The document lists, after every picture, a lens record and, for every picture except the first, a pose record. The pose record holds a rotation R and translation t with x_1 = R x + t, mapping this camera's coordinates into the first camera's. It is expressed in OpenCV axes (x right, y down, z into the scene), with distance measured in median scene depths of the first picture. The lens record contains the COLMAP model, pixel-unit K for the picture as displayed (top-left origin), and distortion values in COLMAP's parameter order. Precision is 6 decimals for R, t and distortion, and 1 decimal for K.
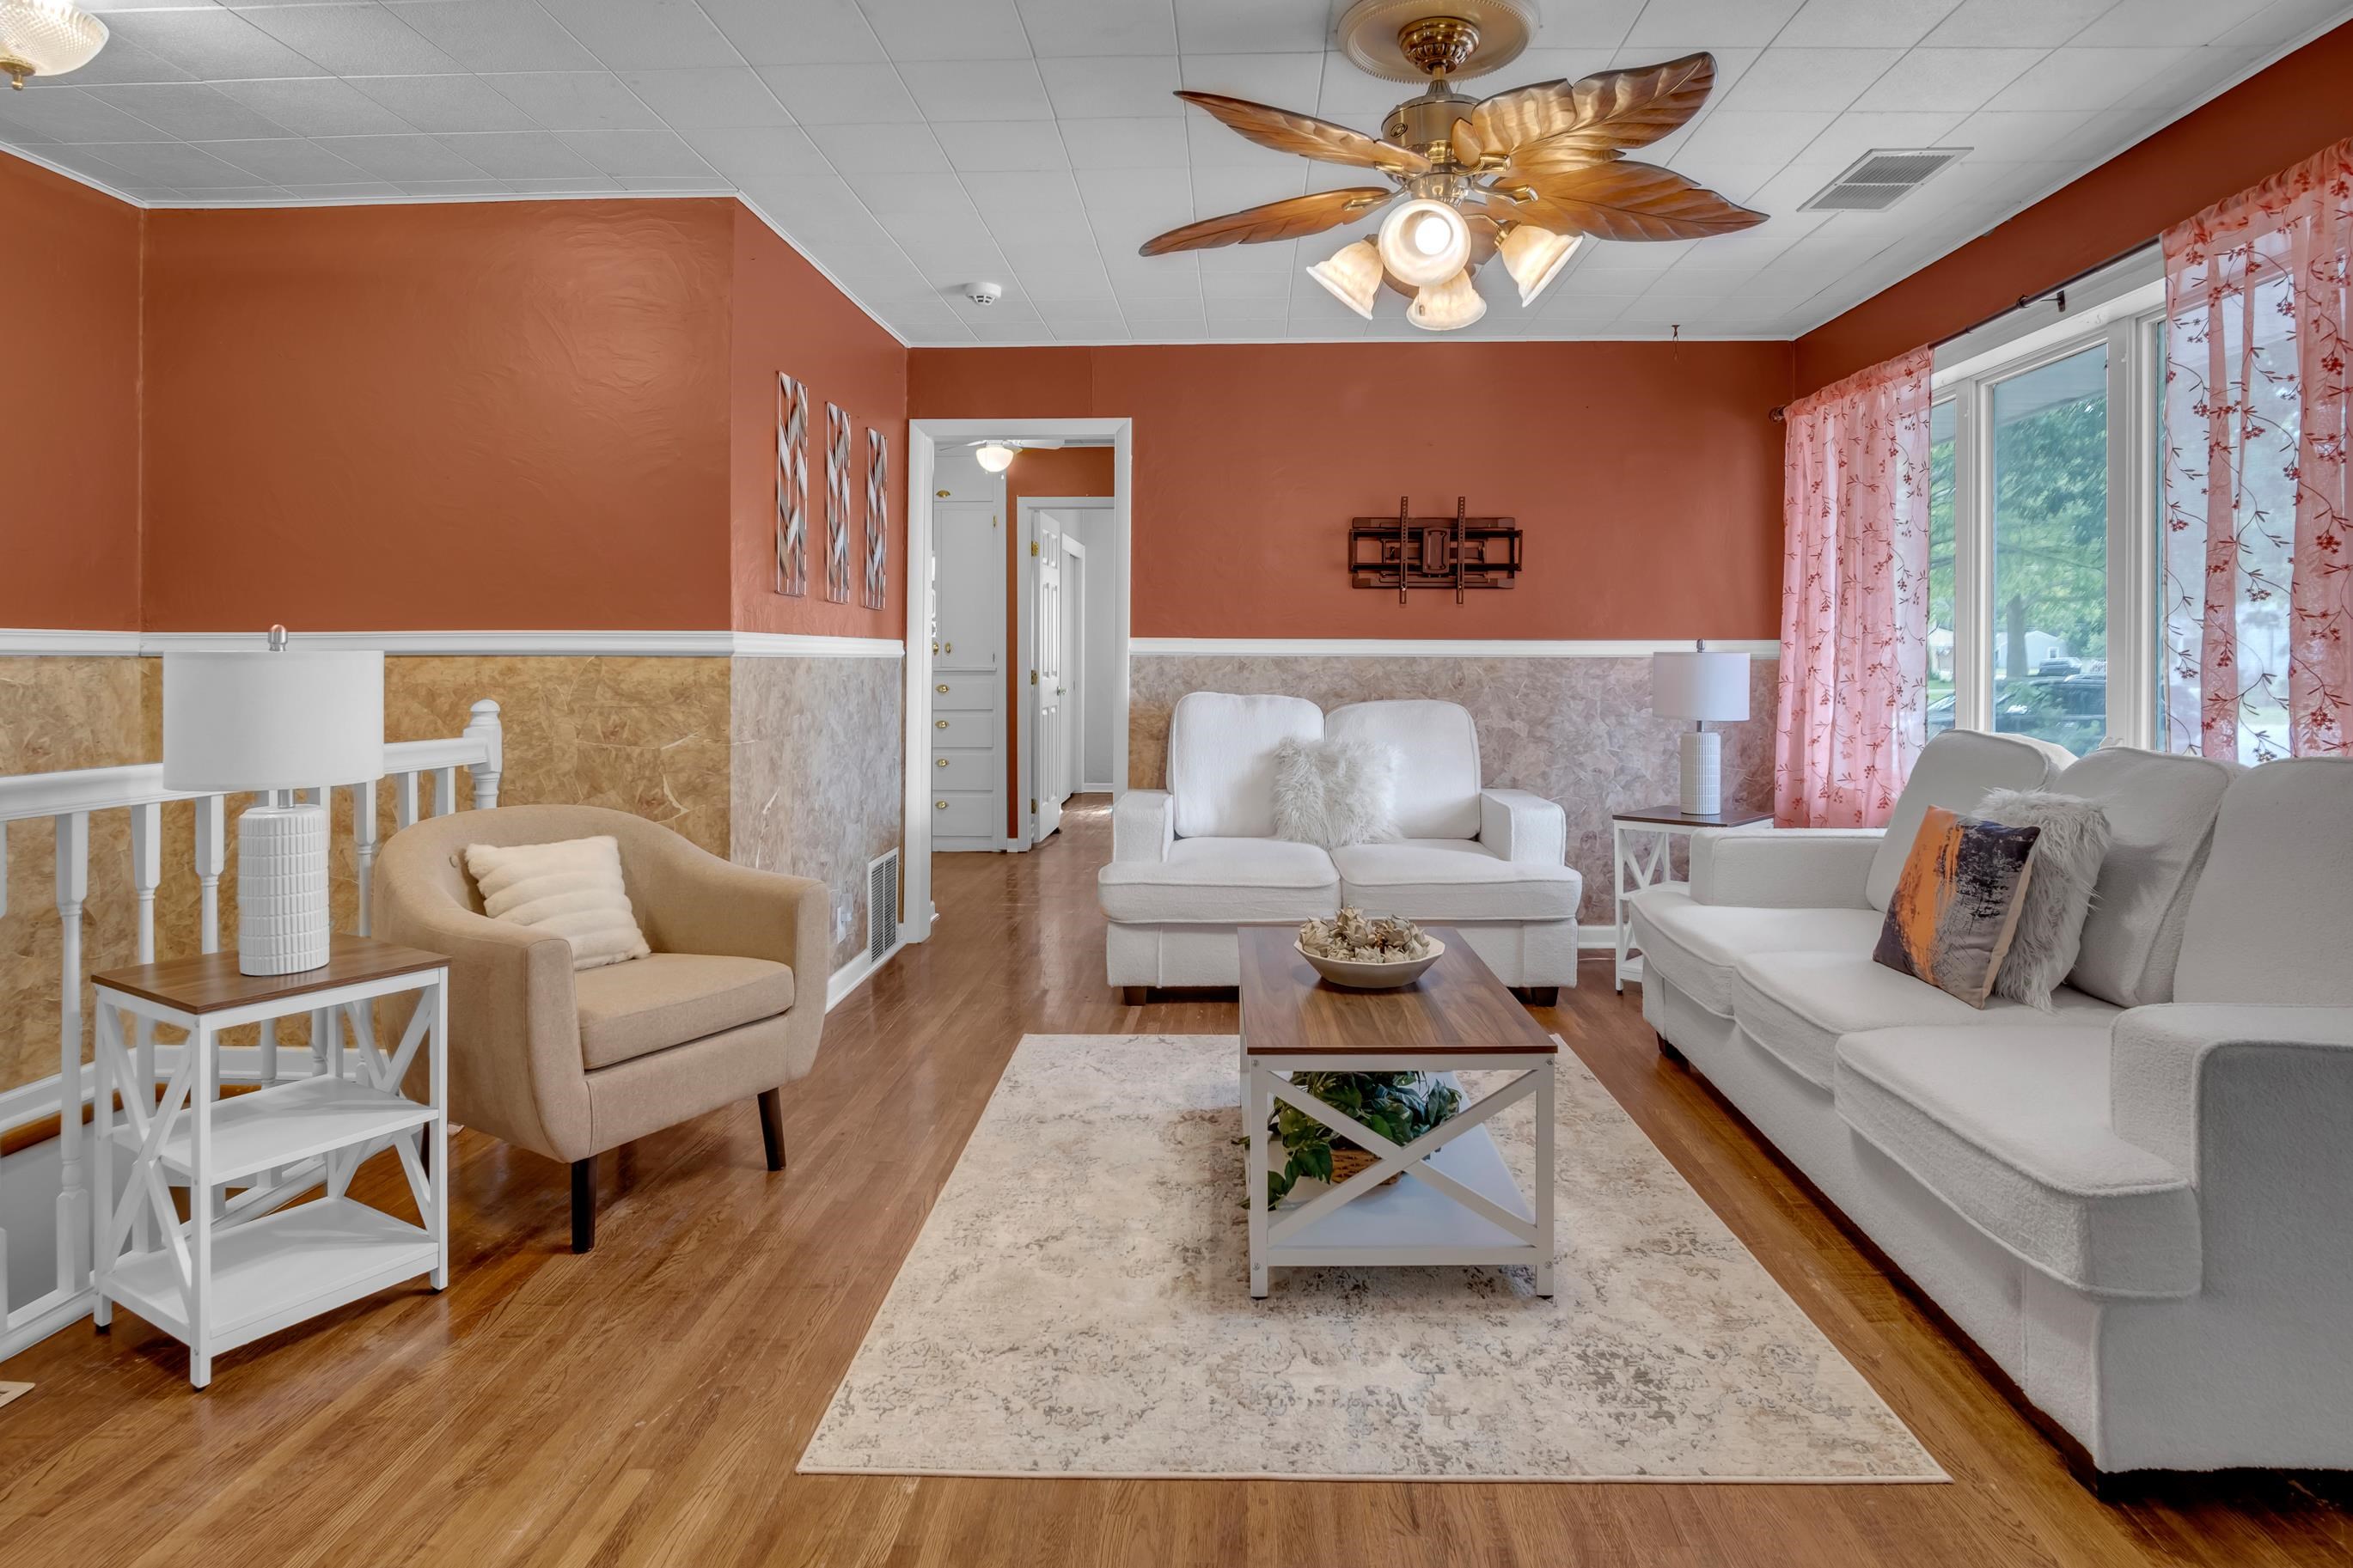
lens RADIAL K [[1293.0, 0, 1196.0], [0, 1293.0, 666.9], [0, 0, 1]] dist [-0.019744, 0.001696]
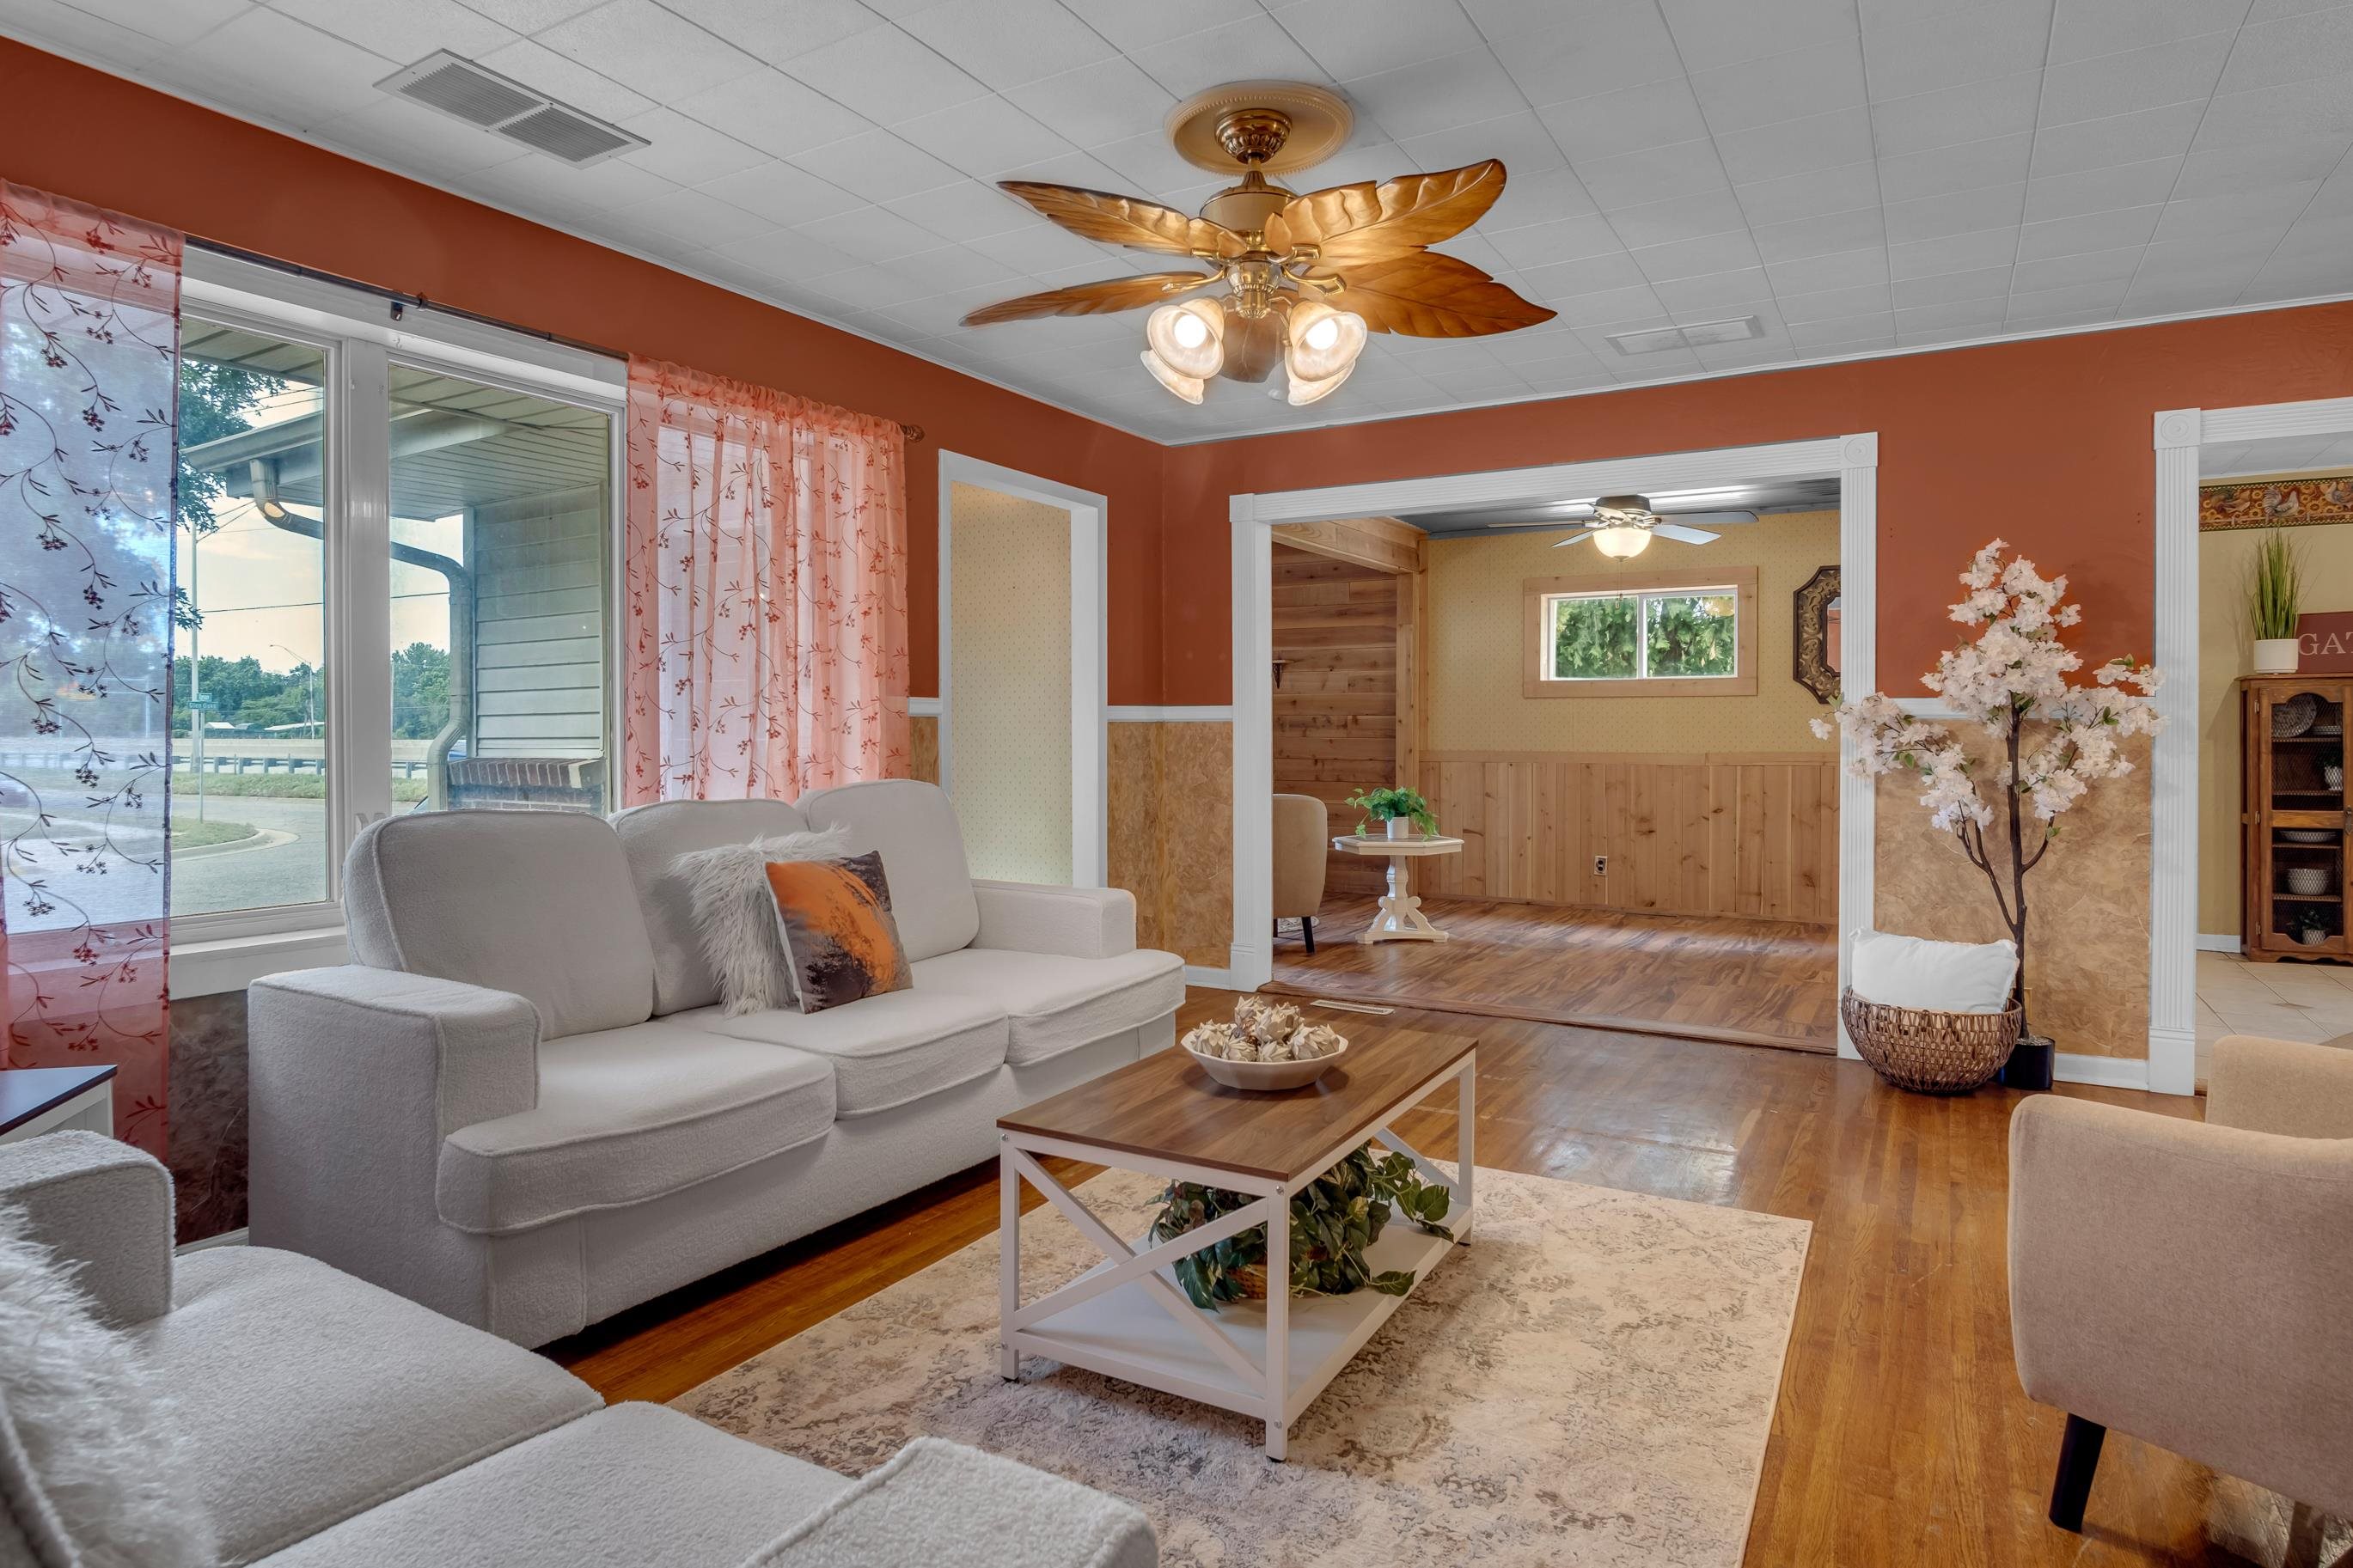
lens RADIAL K [[1287.2, 0, 1183.8], [0, 1287.2, 729.7], [0, 0, 1]] dist [-0.030796, 0.008654]
pose [[-0.877637, -0.001998, 0.479321, -0.151219], [0.000670, 0.999985, 0.005395, -0.003249], [-0.479325, 0.005056, -0.877623, 1.105567]]
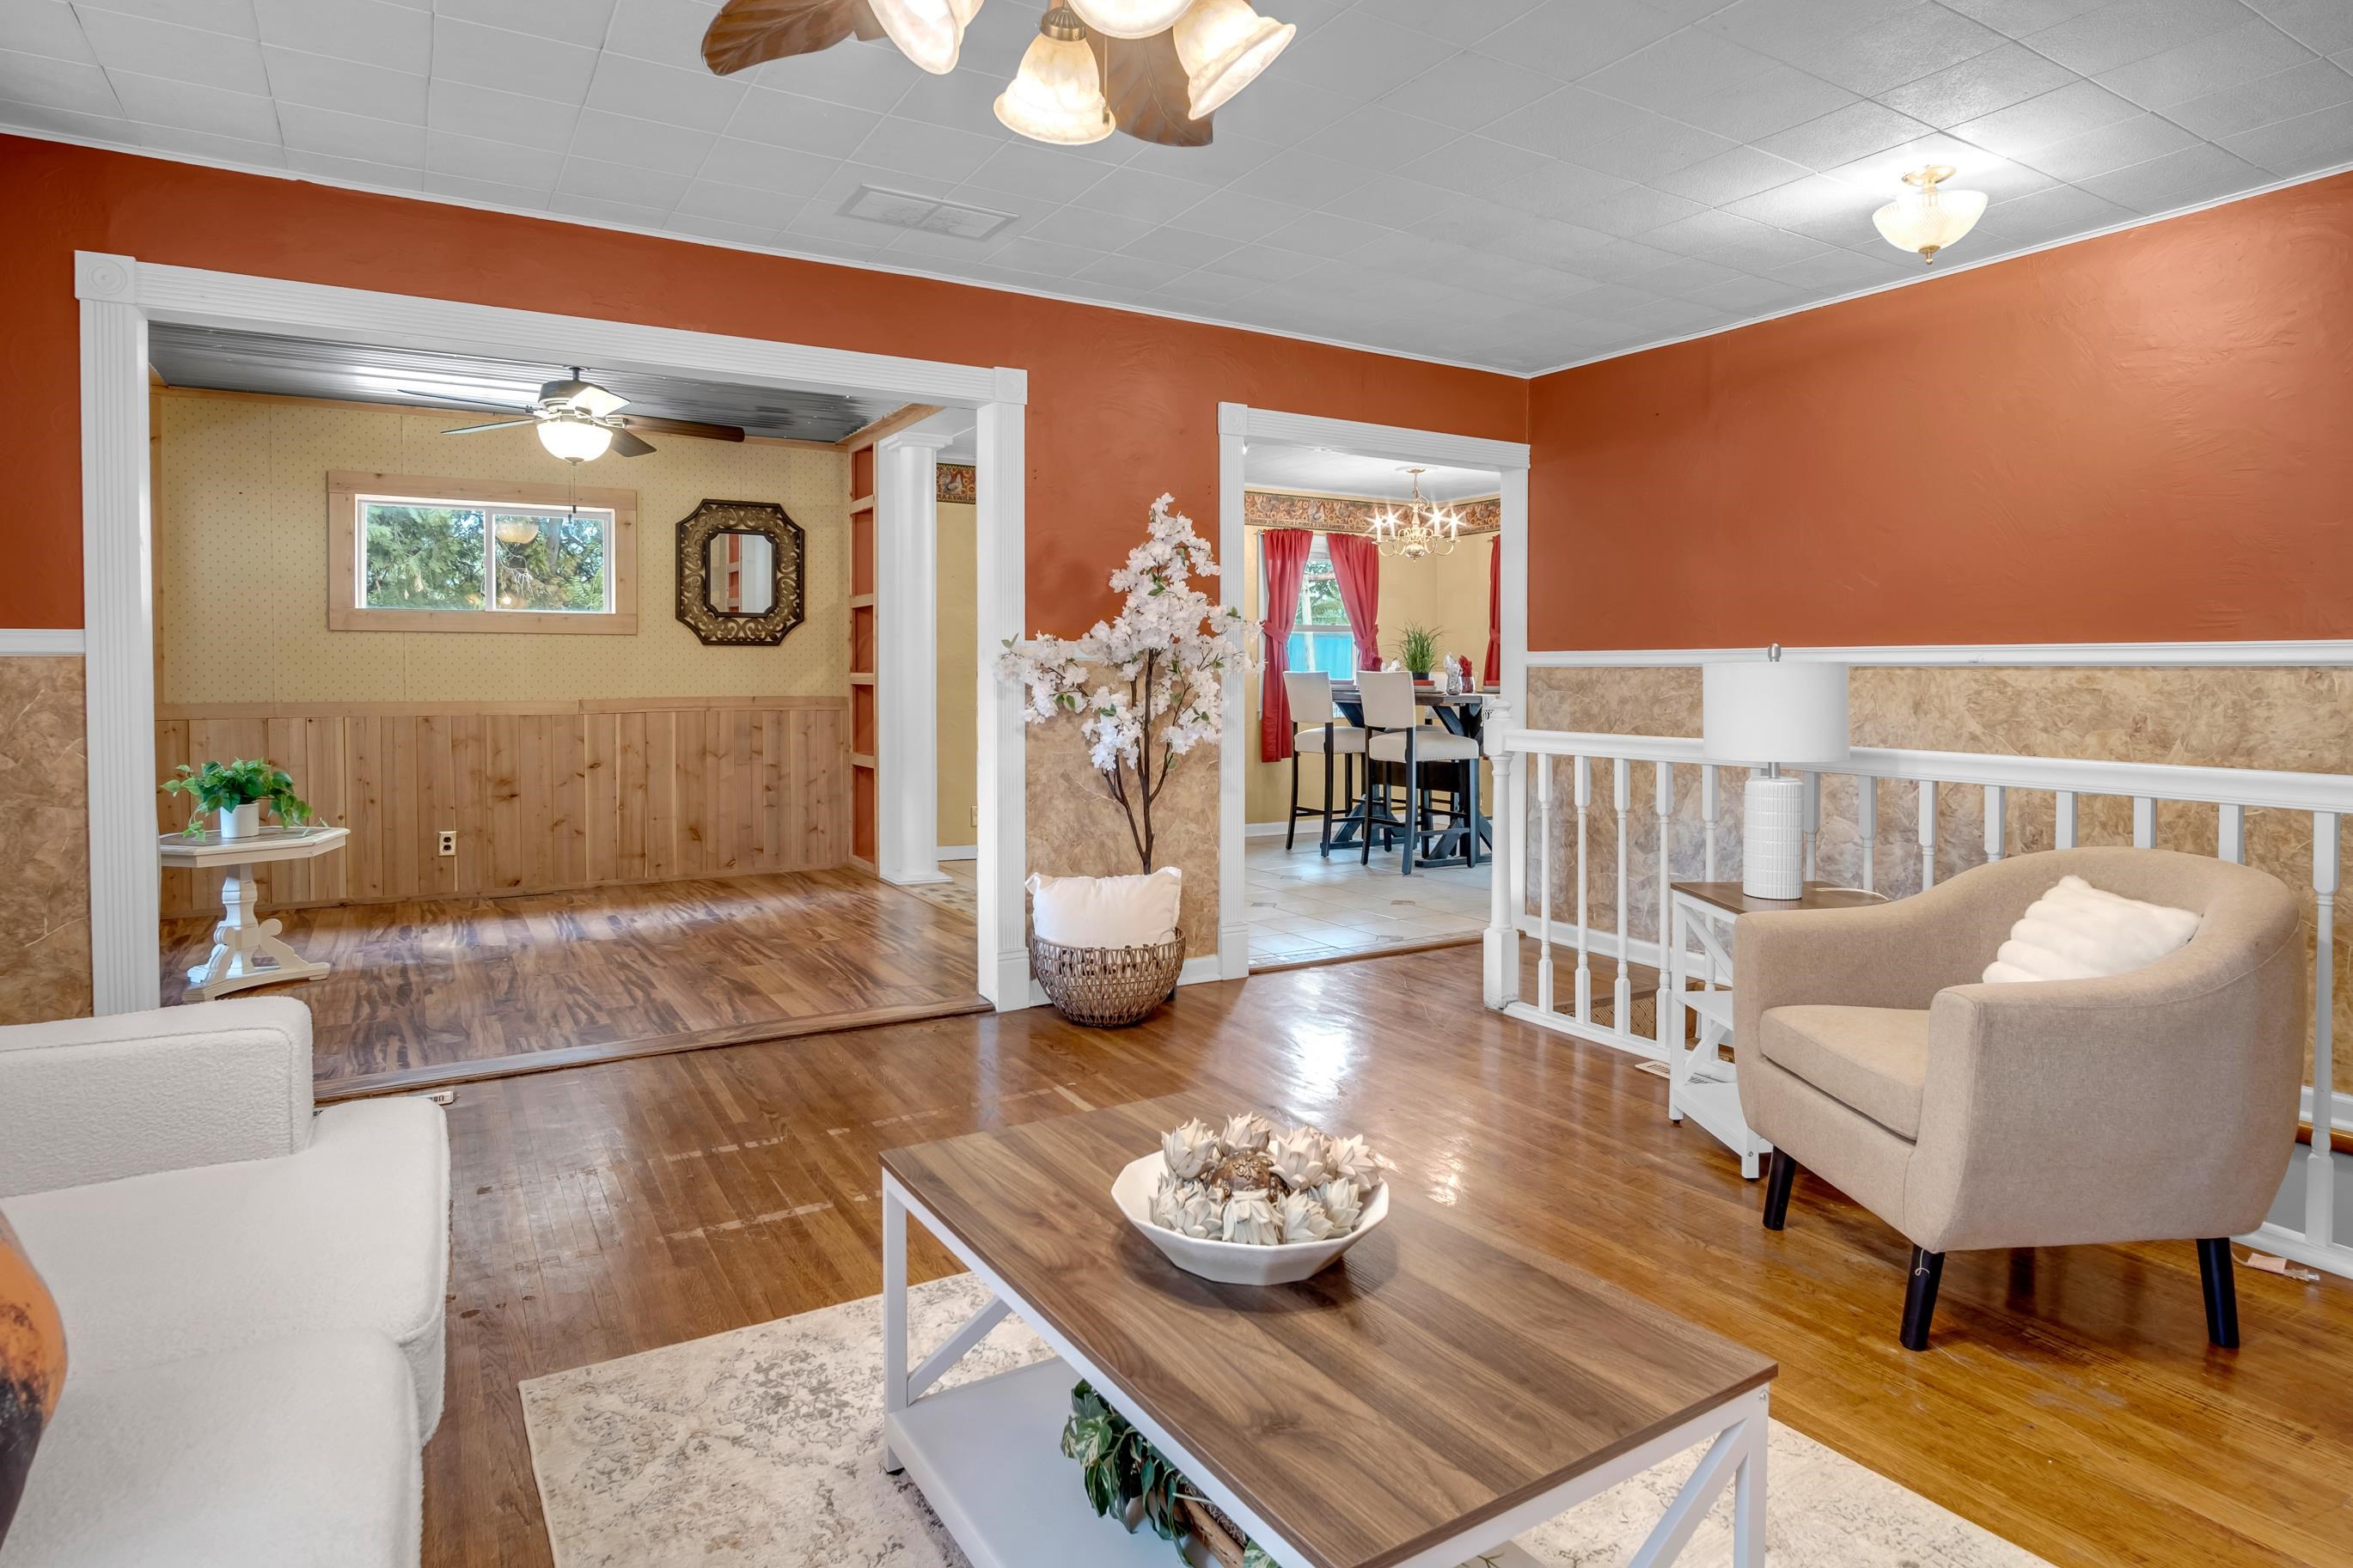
lens RADIAL K [[1287.0, 0, 1139.9], [0, 1287.0, 688.5], [0, 0, 1]] dist [-0.022384, 0.001171]
pose [[-0.850662, 0.004598, -0.525694, 0.277458], [-0.003935, 0.999878, 0.015114, -0.000459], [0.525699, 0.014926, -0.850540, 0.872214]]
